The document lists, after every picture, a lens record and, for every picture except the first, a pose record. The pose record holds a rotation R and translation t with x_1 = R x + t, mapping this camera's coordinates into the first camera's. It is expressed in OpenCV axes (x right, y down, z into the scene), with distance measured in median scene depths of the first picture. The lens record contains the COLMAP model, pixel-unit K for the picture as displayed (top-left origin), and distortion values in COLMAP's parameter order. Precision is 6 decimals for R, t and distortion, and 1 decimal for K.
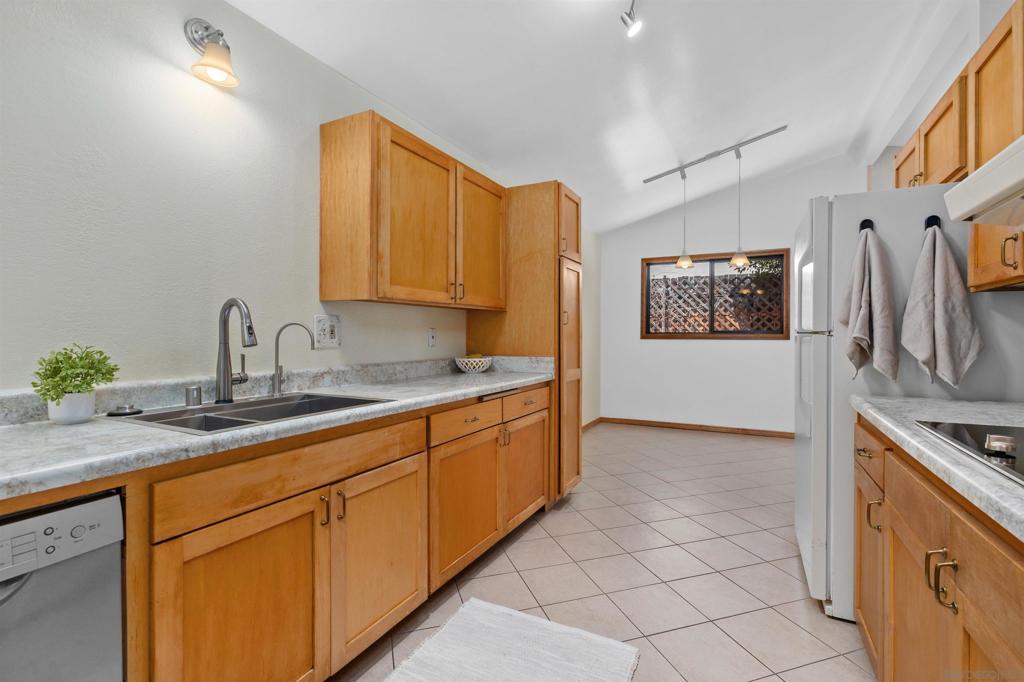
lens RADIAL K [[470.2, 0, 509.4], [0, 470.2, 335.4], [0, 0, 1]] dist [-0.002497, 0.000028]
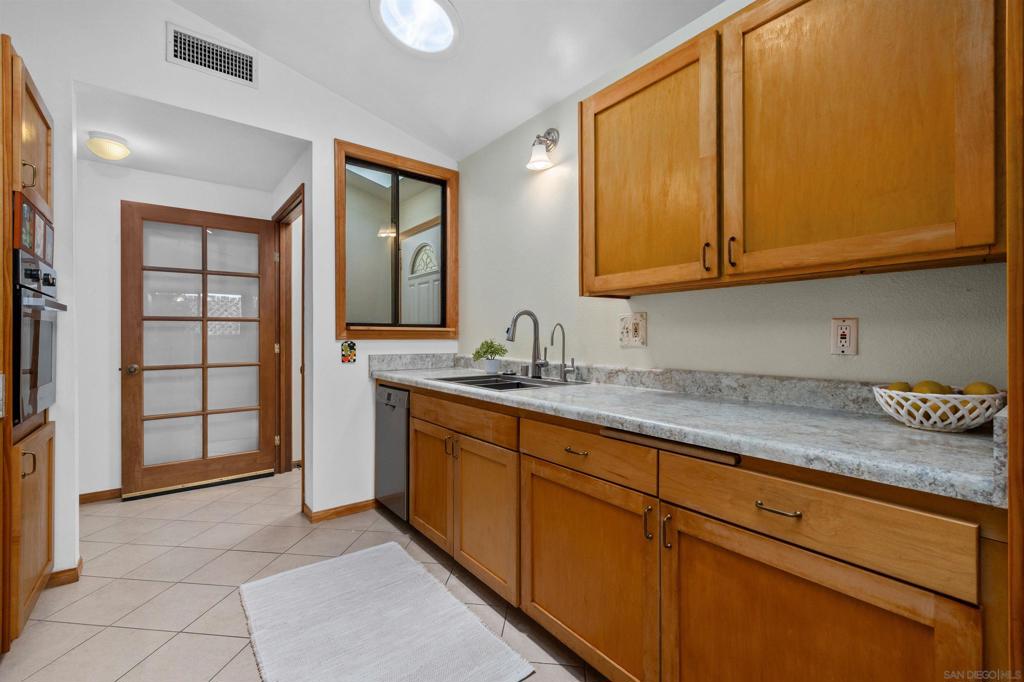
lens RADIAL K [[440.0, 0, 518.4], [0, 440.0, 335.7], [0, 0, 1]] dist [0.002236, 0.000277]
pose [[-0.409316, -0.002847, -0.912388, 0.562773], [-0.002306, 0.999995, -0.002085, 0.006726], [0.912390, 0.001251, -0.409320, 1.195517]]
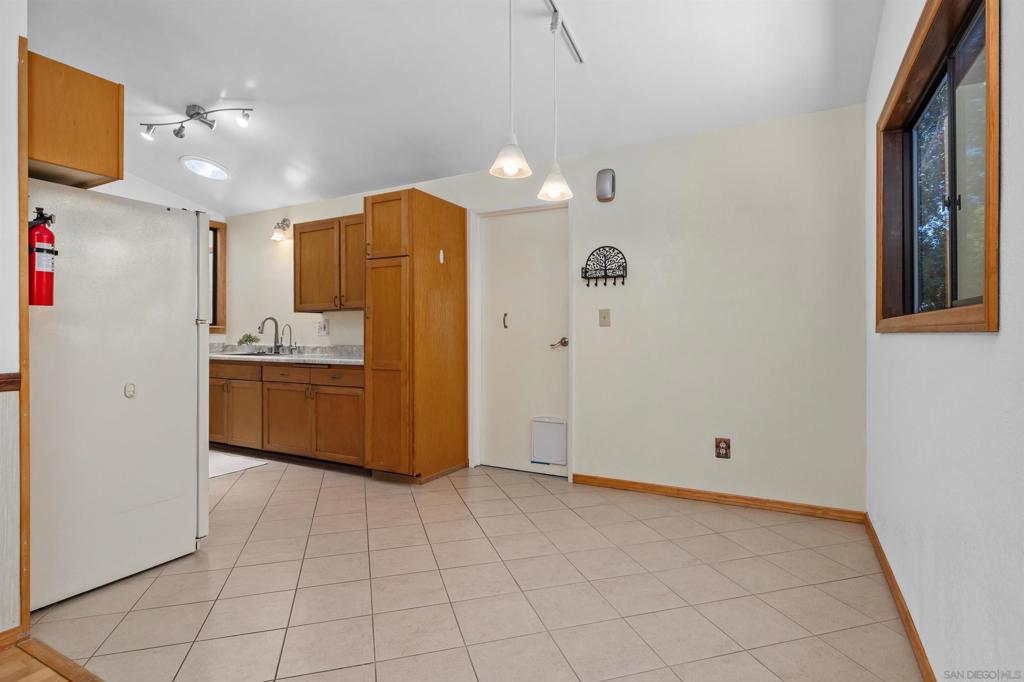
lens RADIAL K [[509.5, 0, 515.7], [0, 509.5, 330.8], [0, 0, 1]] dist [-0.009494, -0.000132]
pose [[-0.010010, -0.006595, -0.999928, 1.914149], [0.001549, 0.999977, -0.006611, 0.021909], [0.999949, -0.001615, -0.010000, 1.932720]]
